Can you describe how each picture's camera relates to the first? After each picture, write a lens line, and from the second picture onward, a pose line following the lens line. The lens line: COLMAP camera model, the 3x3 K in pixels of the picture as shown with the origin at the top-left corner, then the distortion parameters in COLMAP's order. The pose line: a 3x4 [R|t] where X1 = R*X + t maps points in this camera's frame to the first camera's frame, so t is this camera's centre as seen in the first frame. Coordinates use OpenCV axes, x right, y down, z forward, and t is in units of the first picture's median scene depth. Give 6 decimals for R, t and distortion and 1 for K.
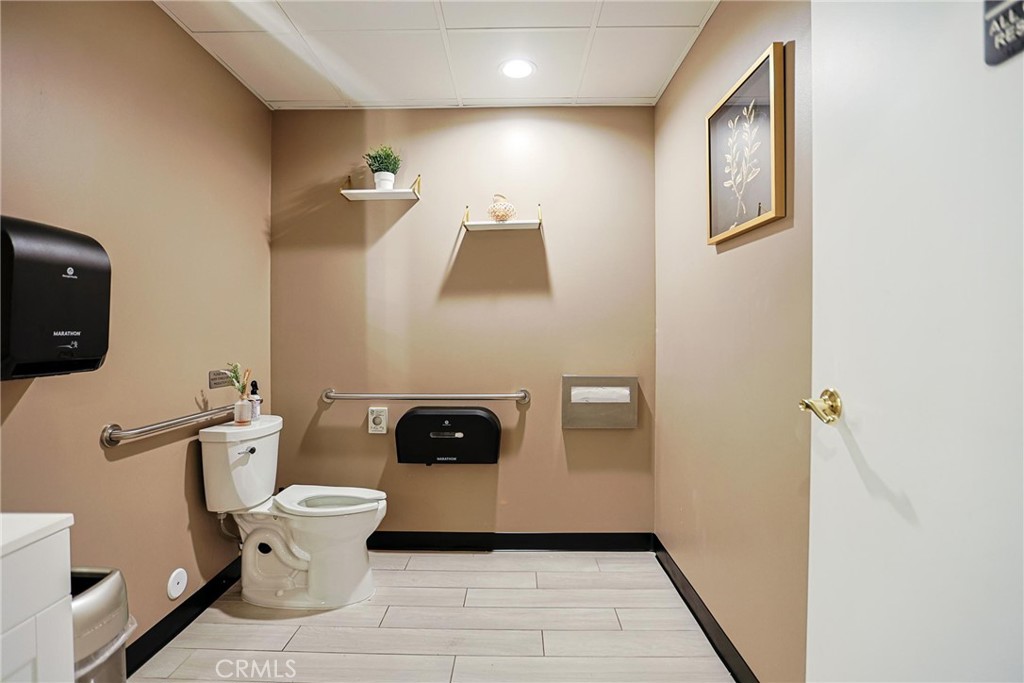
lens RADIAL K [[505.4, 0, 521.6], [0, 505.4, 339.7], [0, 0, 1]] dist [-0.057866, 0.023201]
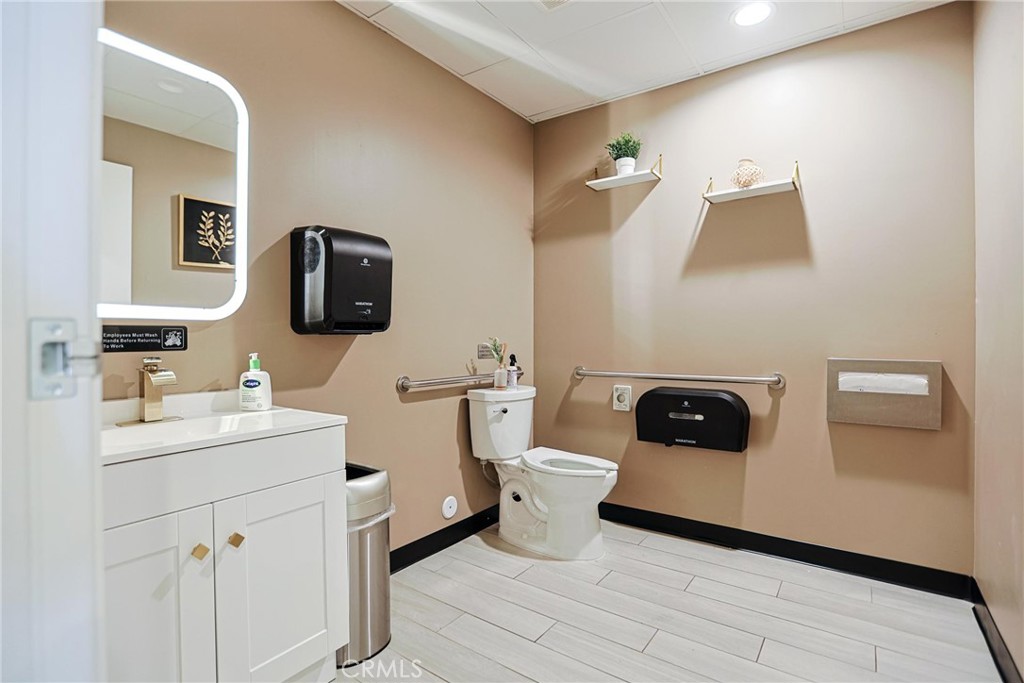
lens RADIAL K [[505.4, 0, 504.4], [0, 505.4, 338.9], [0, 0, 1]] dist [-0.057866, 0.023201]
pose [[0.808466, 0.001355, -0.588541, 0.138593], [-0.002951, 0.999994, -0.001751, 0.043887], [0.588535, 0.003152, 0.808465, 0.015897]]
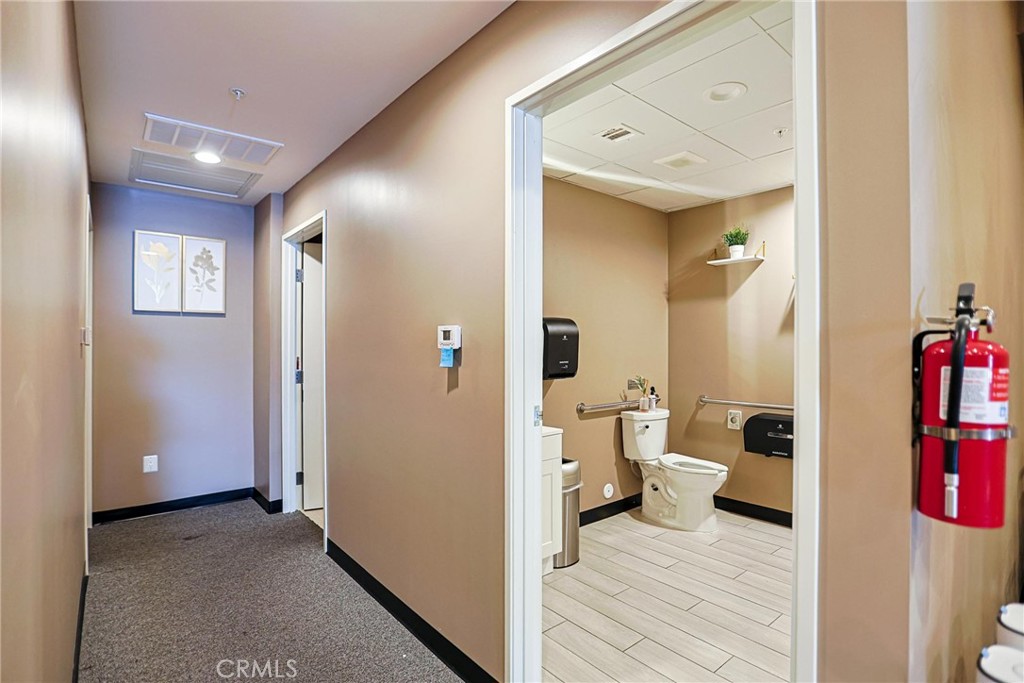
lens RADIAL K [[505.4, 0, 530.8], [0, 505.4, 342.0], [0, 0, 1]] dist [-0.057866, 0.023201]
pose [[0.665580, -0.003328, -0.746319, 0.407458], [-0.008200, 0.999897, -0.011772, -0.039190], [0.746281, 0.013955, 0.665484, -0.388087]]
